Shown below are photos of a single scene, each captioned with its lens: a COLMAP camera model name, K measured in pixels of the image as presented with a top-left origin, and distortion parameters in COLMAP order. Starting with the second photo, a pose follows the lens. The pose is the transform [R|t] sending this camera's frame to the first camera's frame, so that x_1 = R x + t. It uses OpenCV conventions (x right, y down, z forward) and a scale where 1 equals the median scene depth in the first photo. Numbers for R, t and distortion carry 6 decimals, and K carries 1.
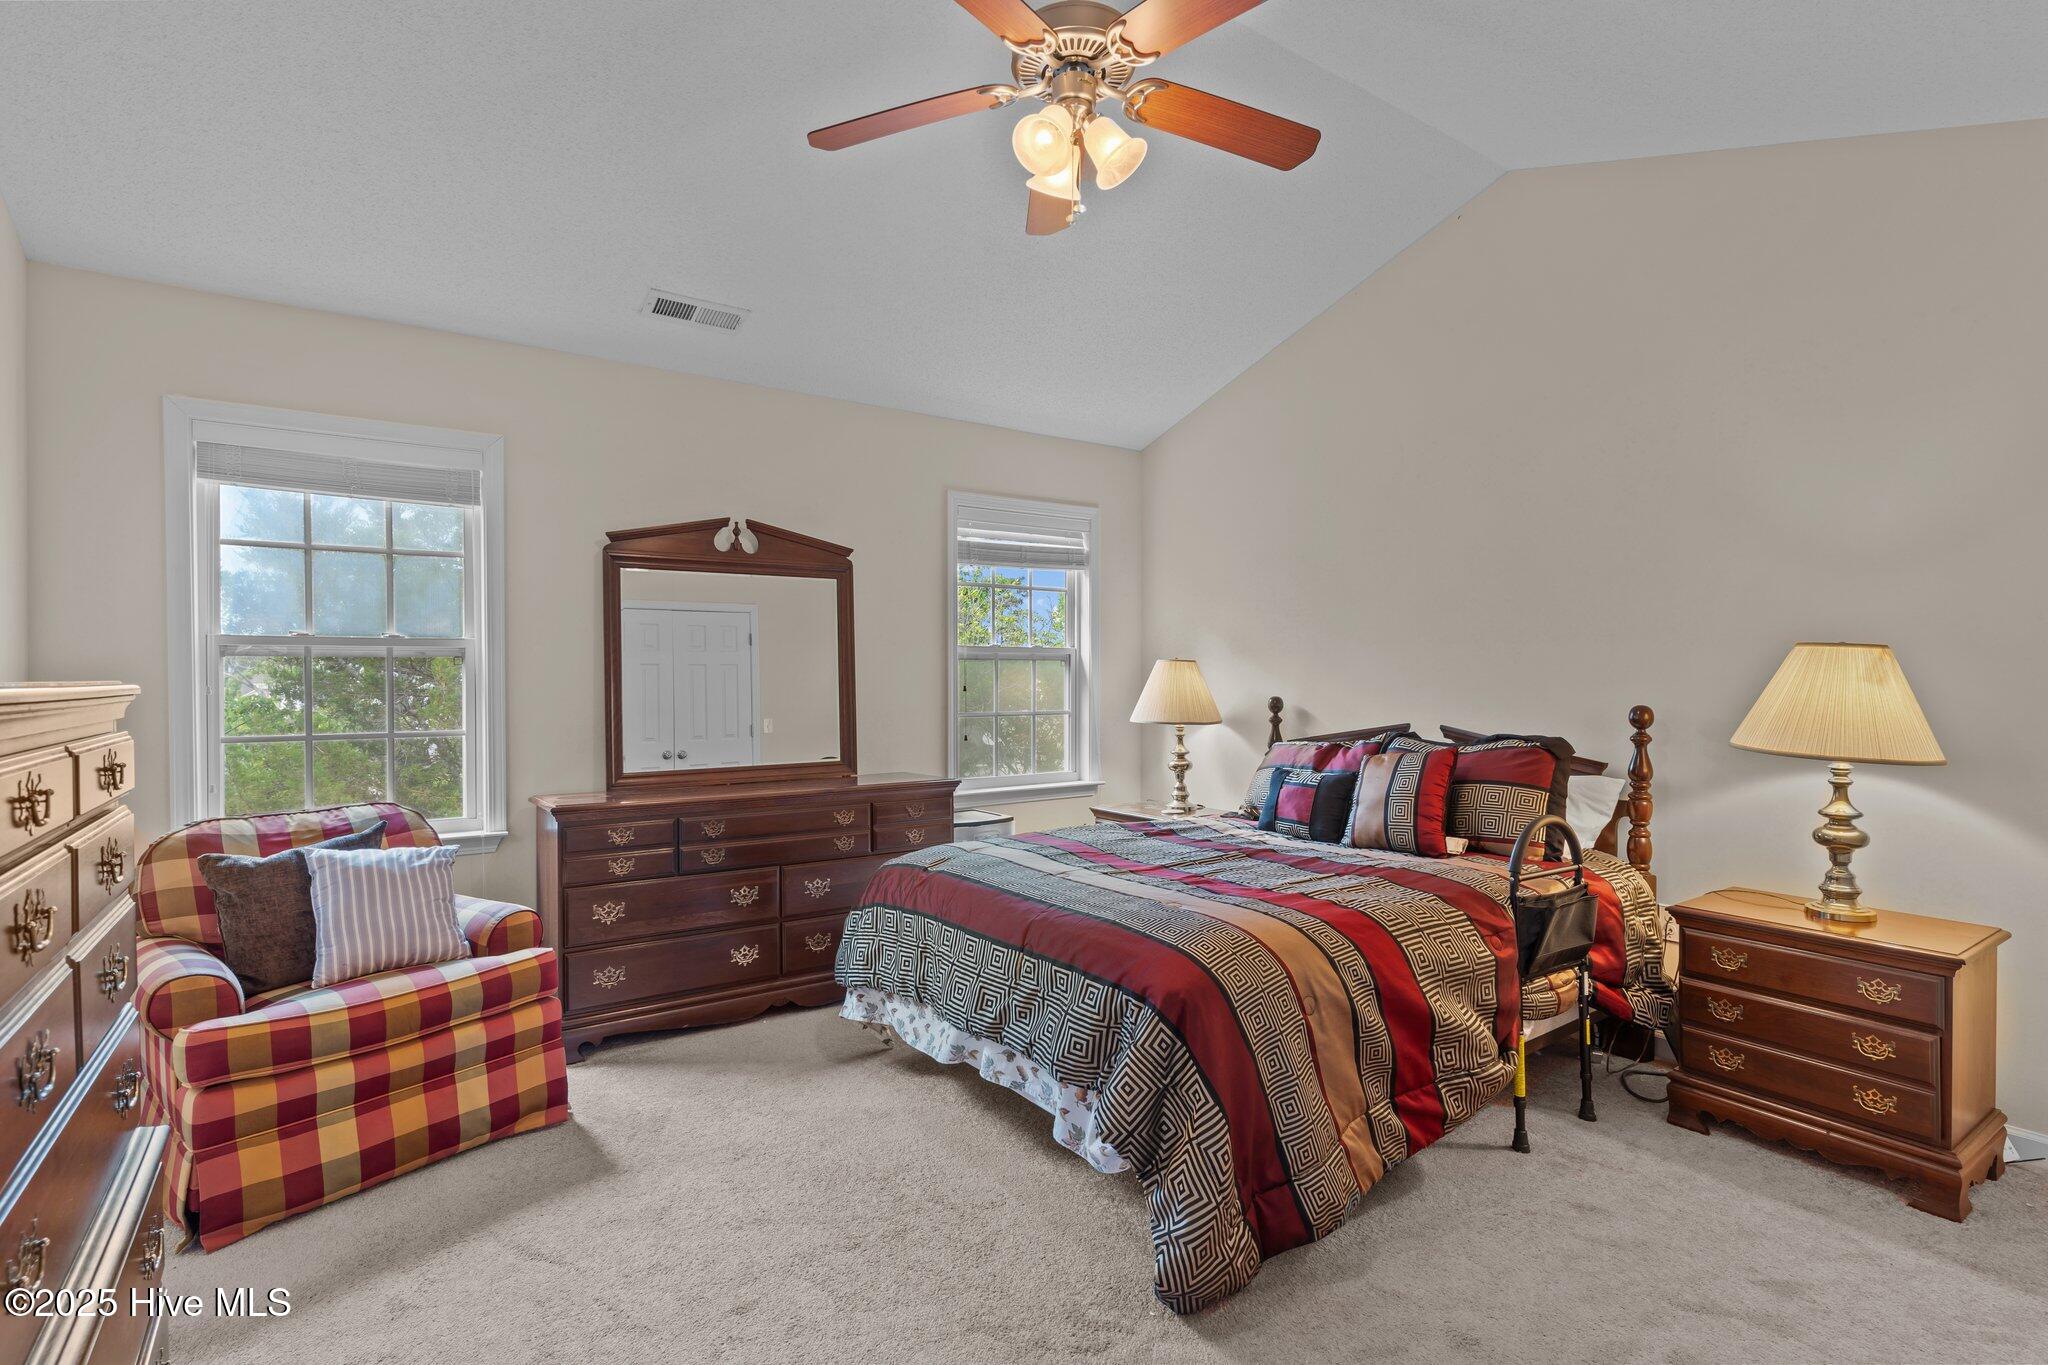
lens RADIAL K [[987.4, 0, 1024.3], [0, 987.4, 679.0], [0, 0, 1]] dist [0.002033, -0.000907]
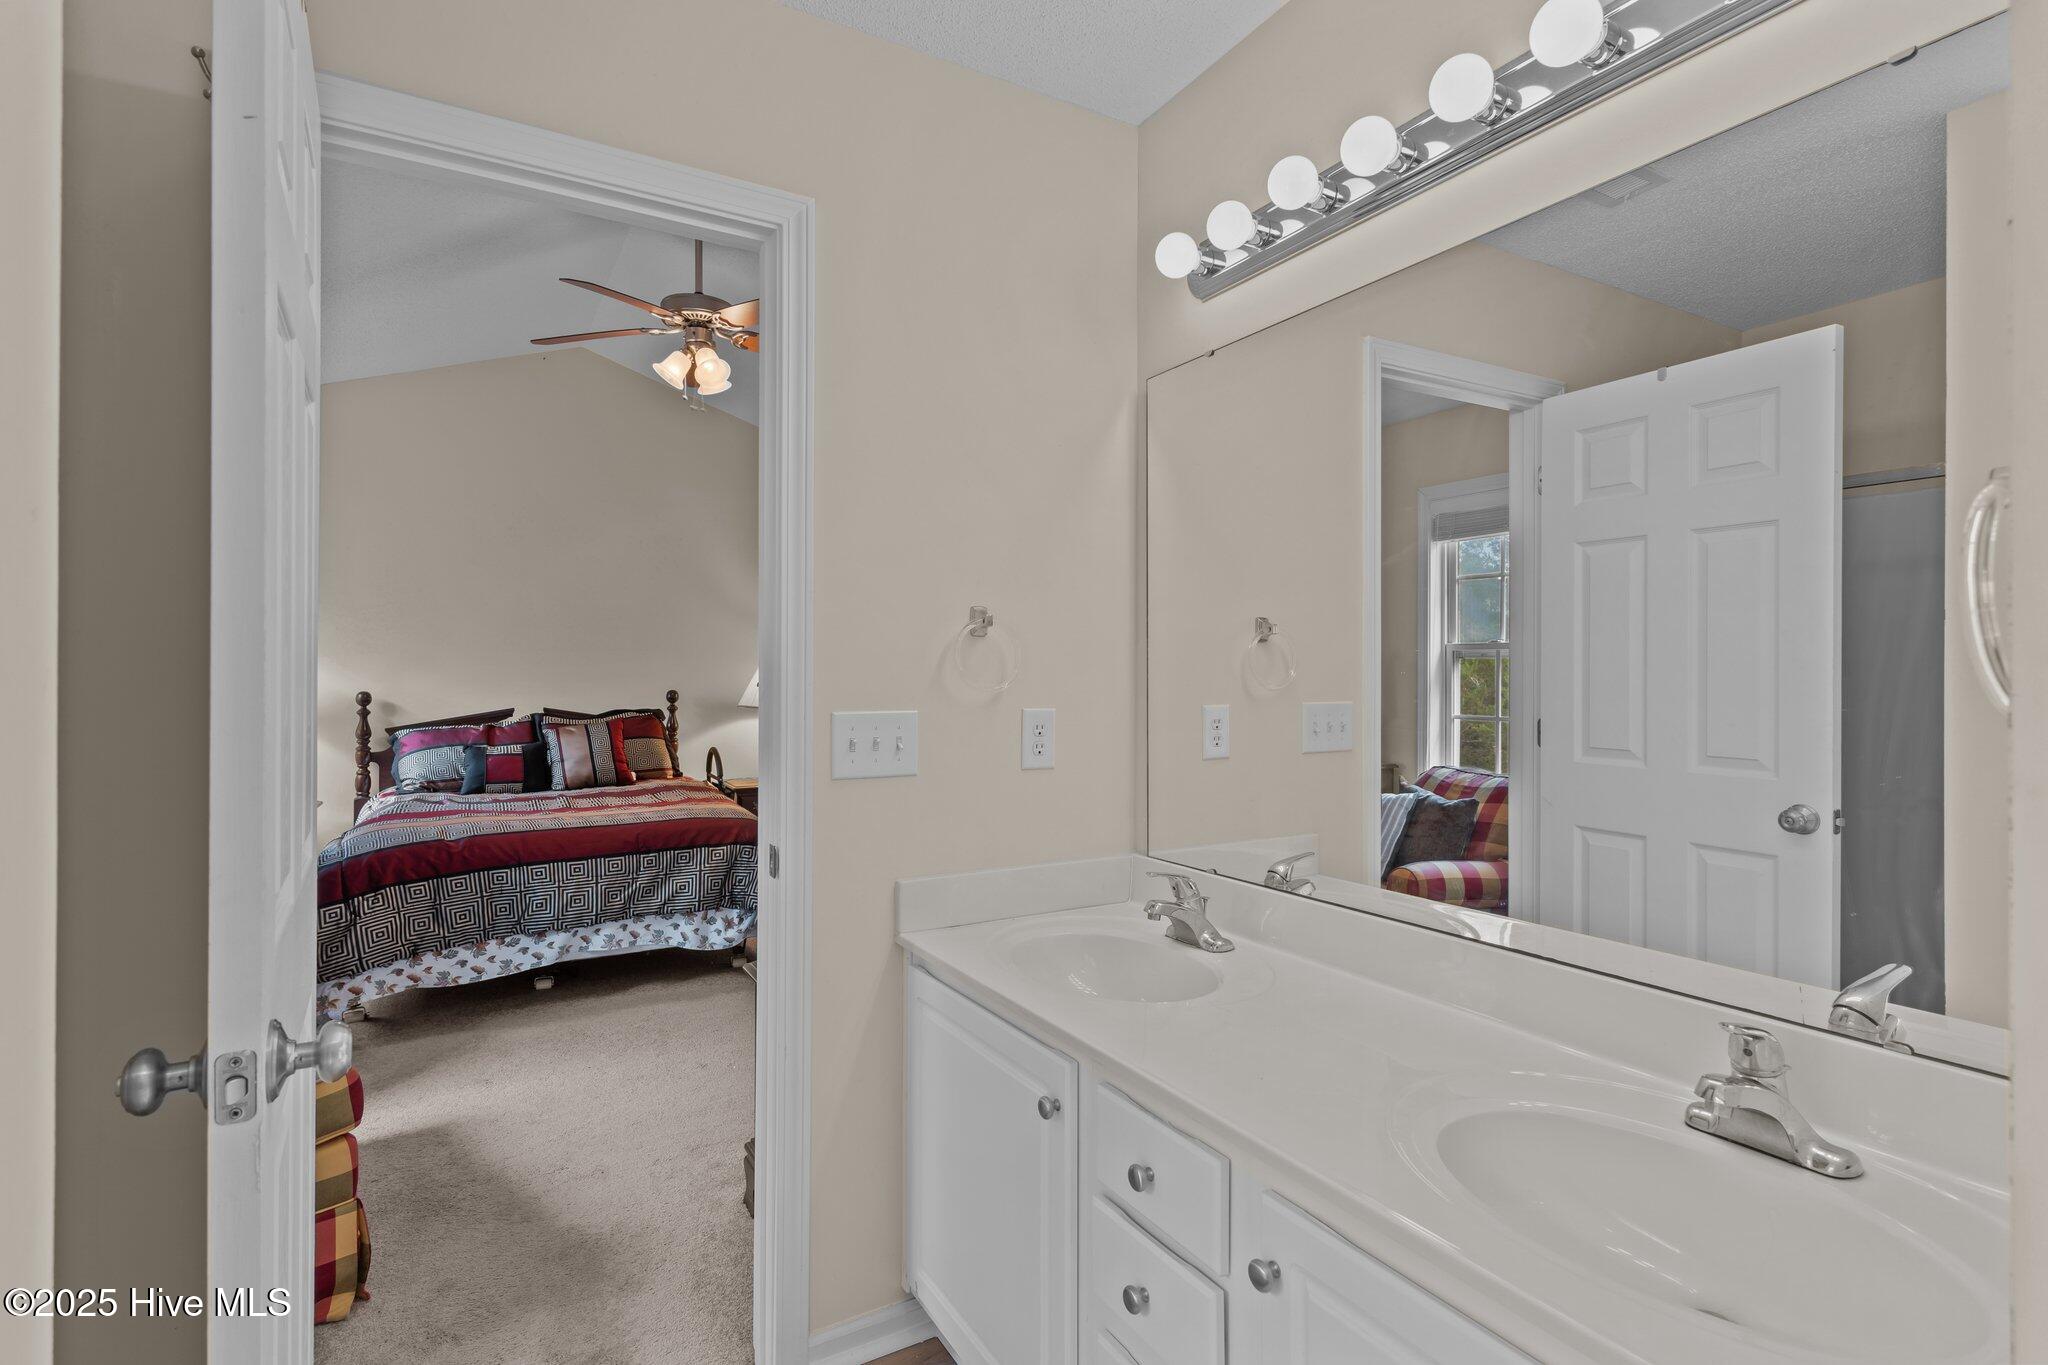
lens RADIAL K [[987.4, 0, 1025.3], [0, 987.4, 676.5], [0, 0, 1]] dist [0.002033, -0.000907]
pose [[0.068379, -0.003572, 0.997653, -1.144351], [0.000048, 0.999994, 0.003577, -0.005097], [-0.997659, -0.000197, 0.068379, 0.223123]]
